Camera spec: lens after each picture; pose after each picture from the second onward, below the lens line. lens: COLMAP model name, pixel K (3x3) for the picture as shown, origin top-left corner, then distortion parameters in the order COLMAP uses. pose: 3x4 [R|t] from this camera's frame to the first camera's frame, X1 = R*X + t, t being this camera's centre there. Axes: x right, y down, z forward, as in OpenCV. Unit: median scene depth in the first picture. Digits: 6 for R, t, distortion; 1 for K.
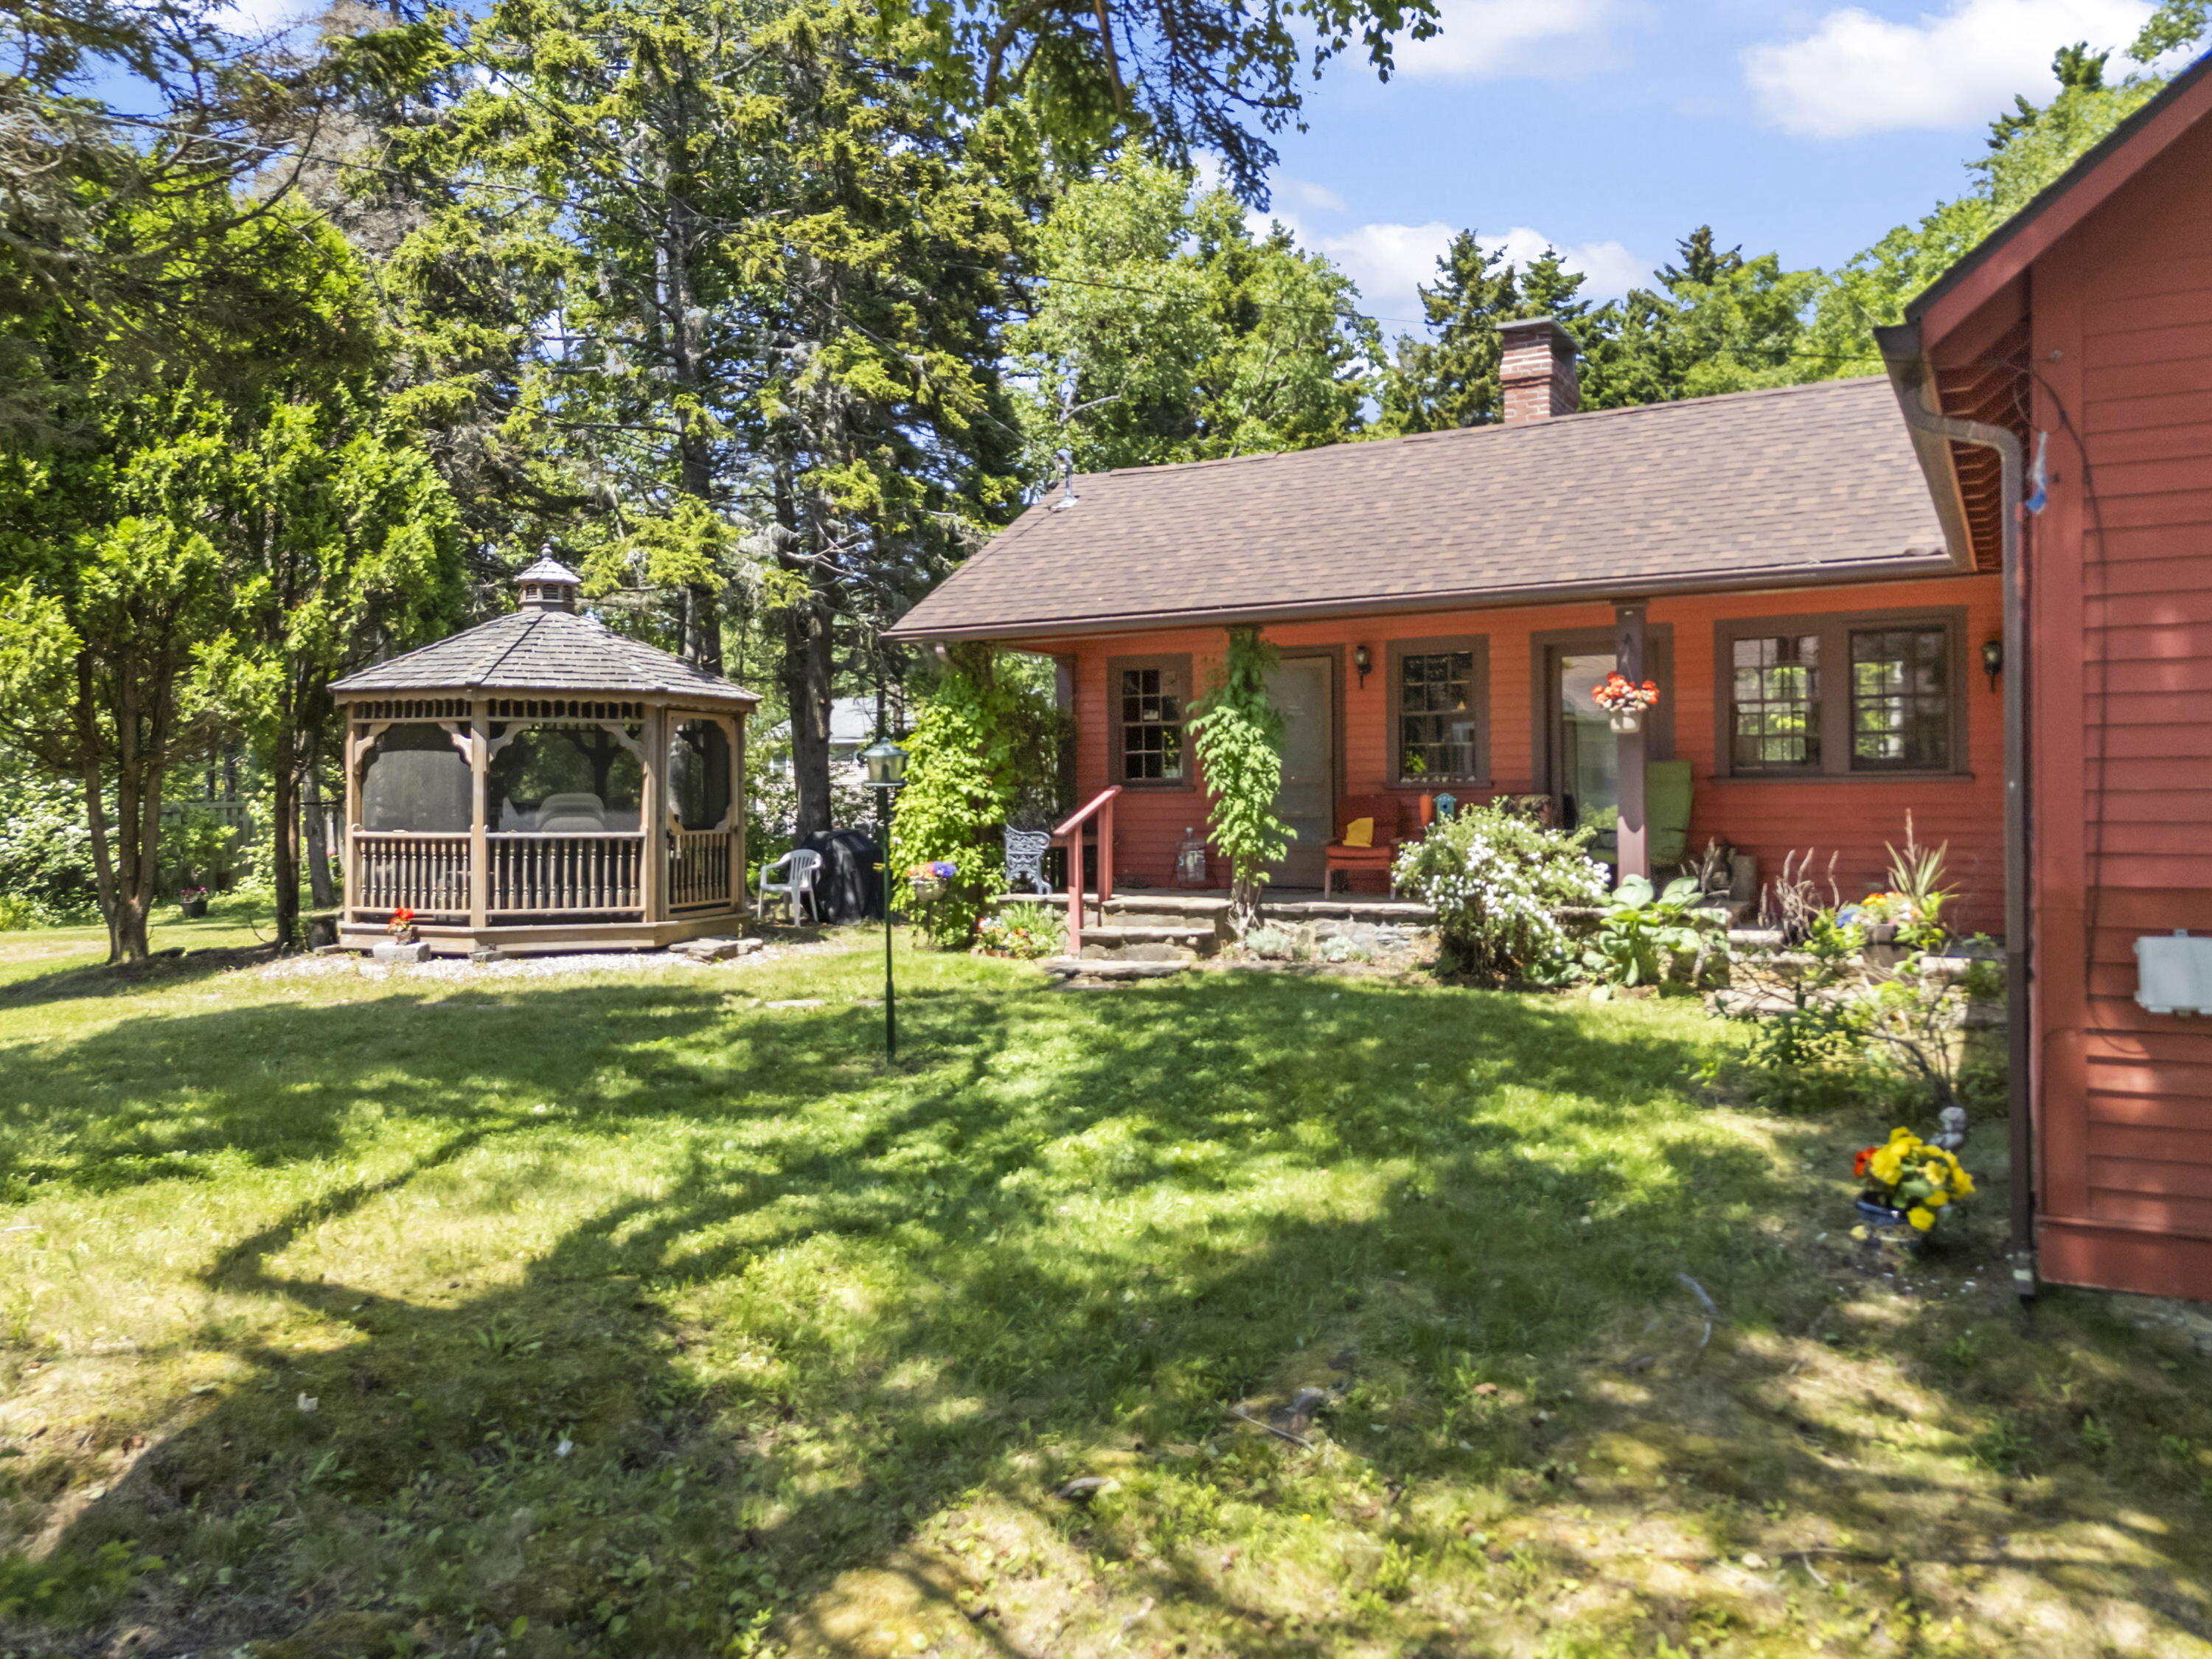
lens RADIAL K [[1659.4, 0, 1125.6], [0, 1659.4, 747.6], [0, 0, 1]] dist [0.041996, -0.000122]
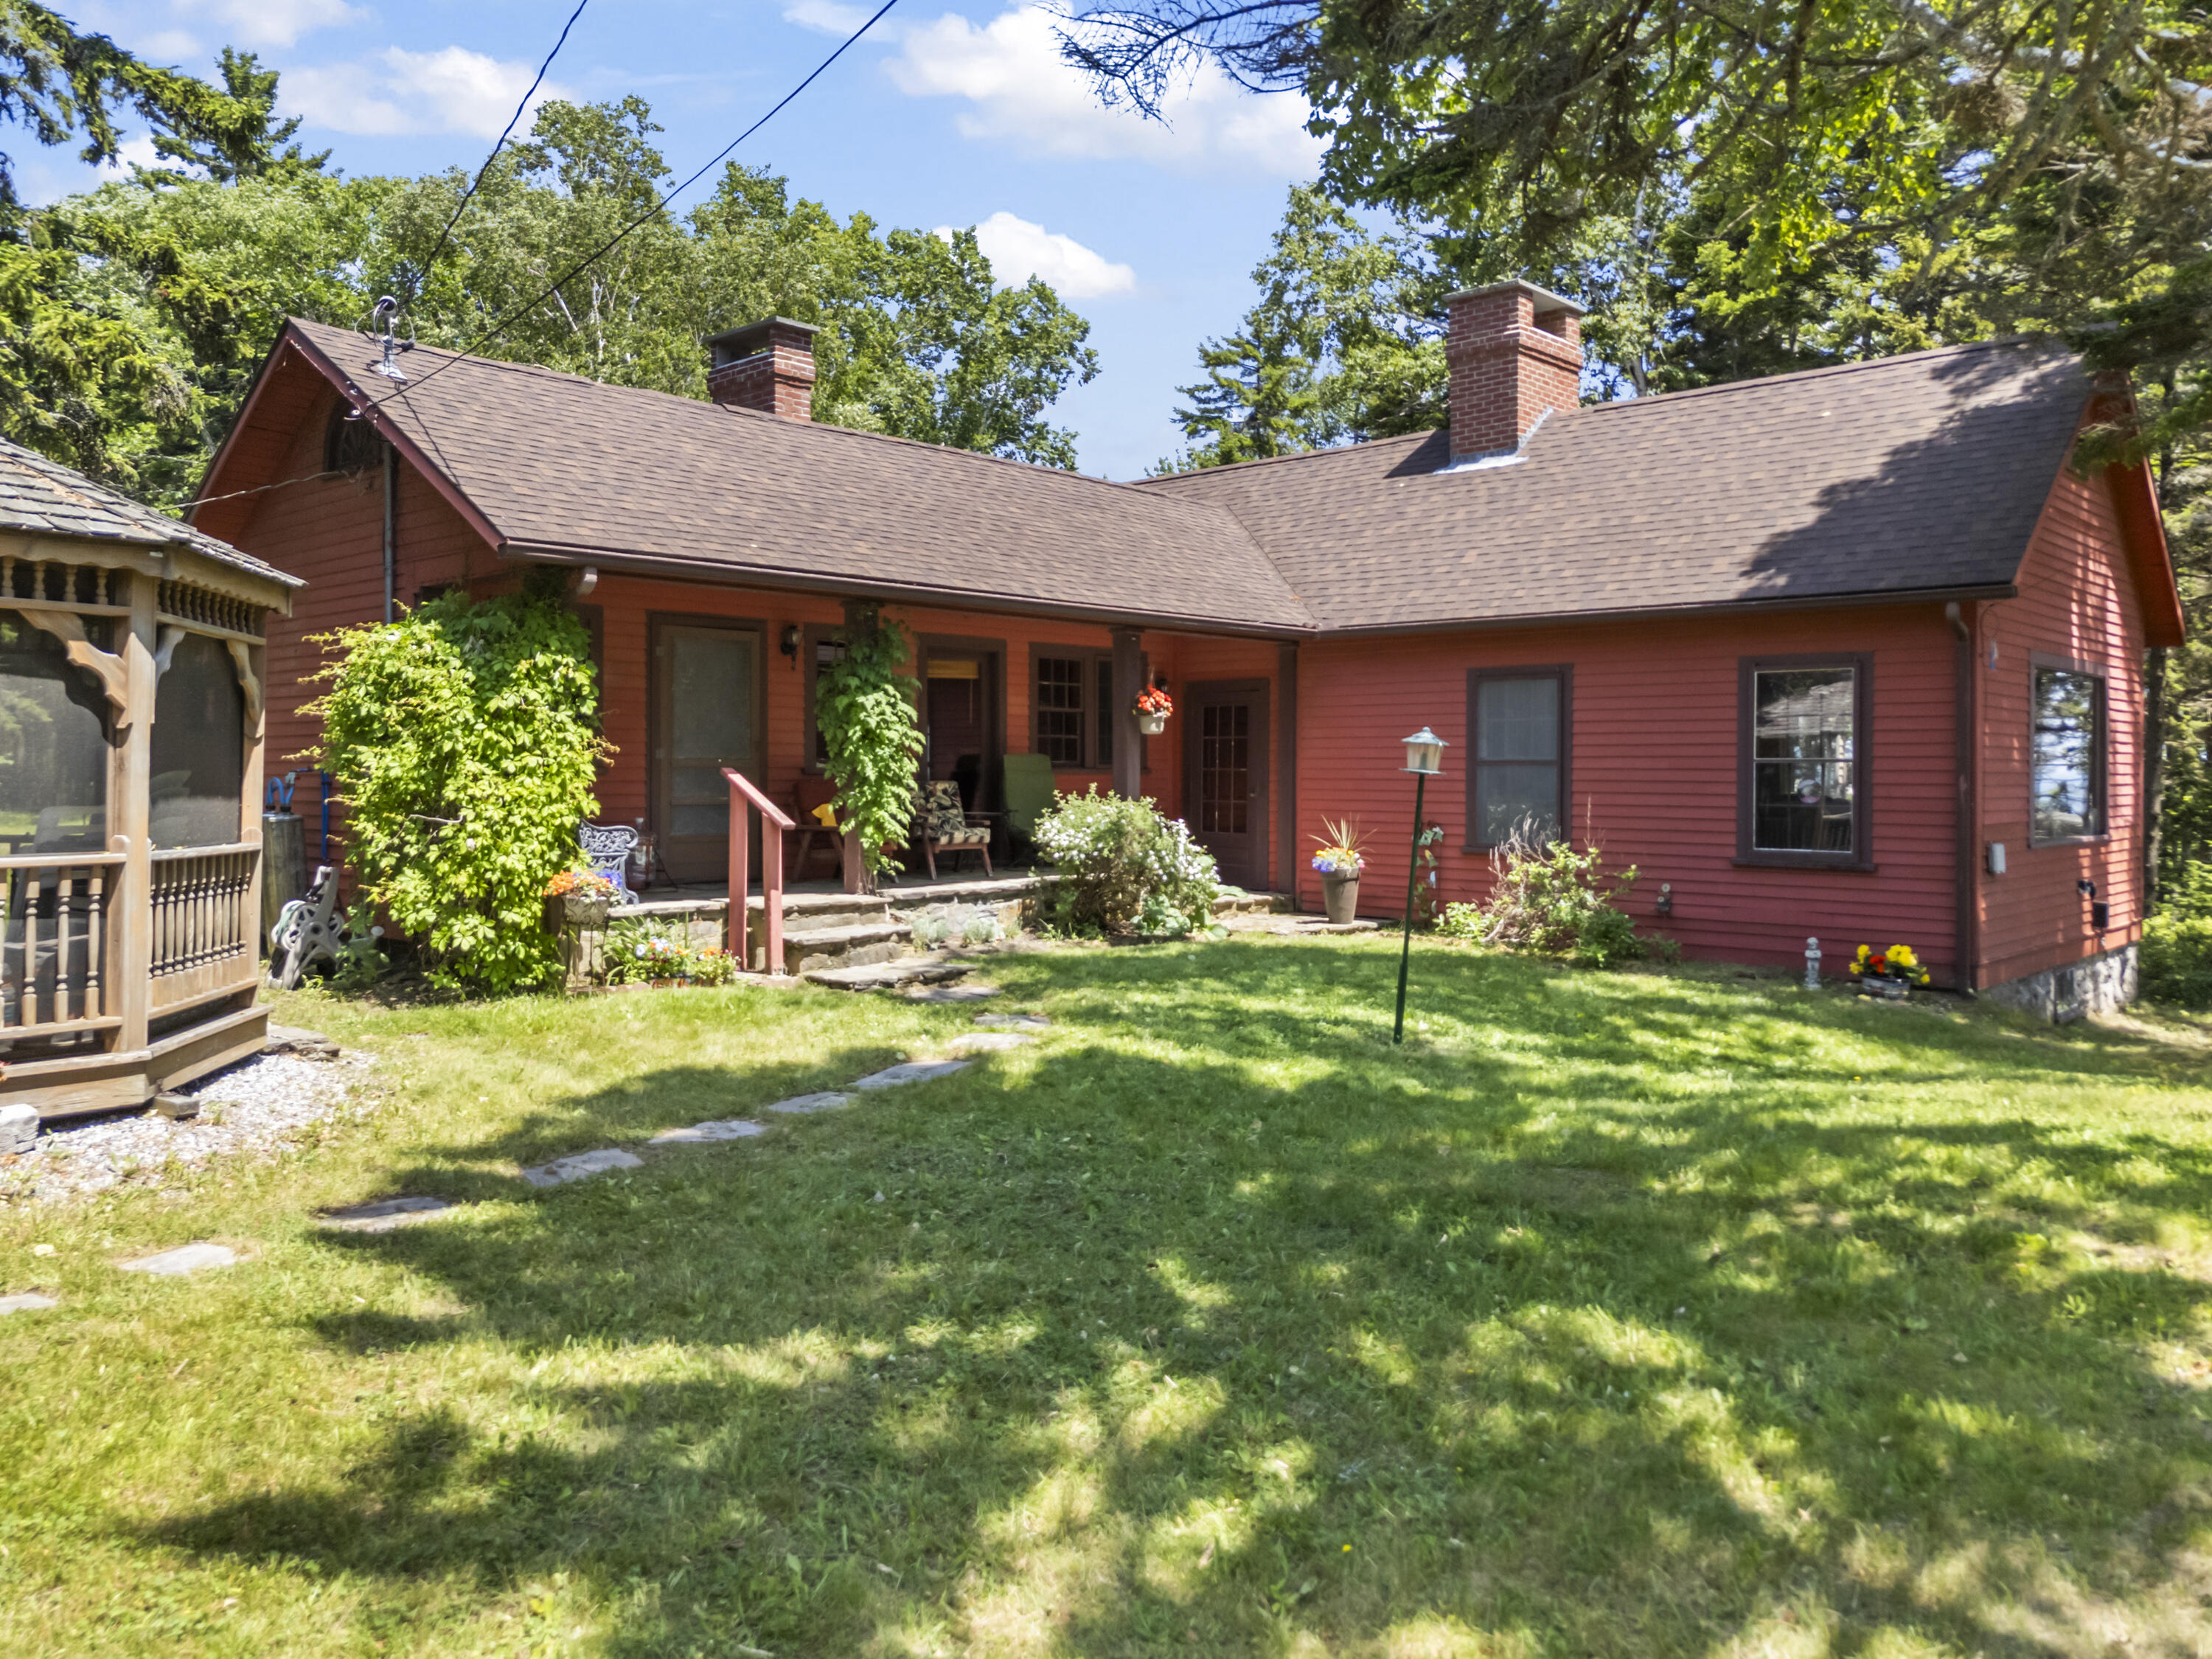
lens RADIAL K [[1659.4, 0, 1125.6], [0, 1659.4, 747.6], [0, 0, 1]] dist [0.041996, -0.000122]
pose [[0.243423, 0.024123, 0.969620, -0.757657], [-0.035570, 0.999240, -0.015930, 0.018026], [-0.969268, -0.030612, 0.244096, 0.582985]]
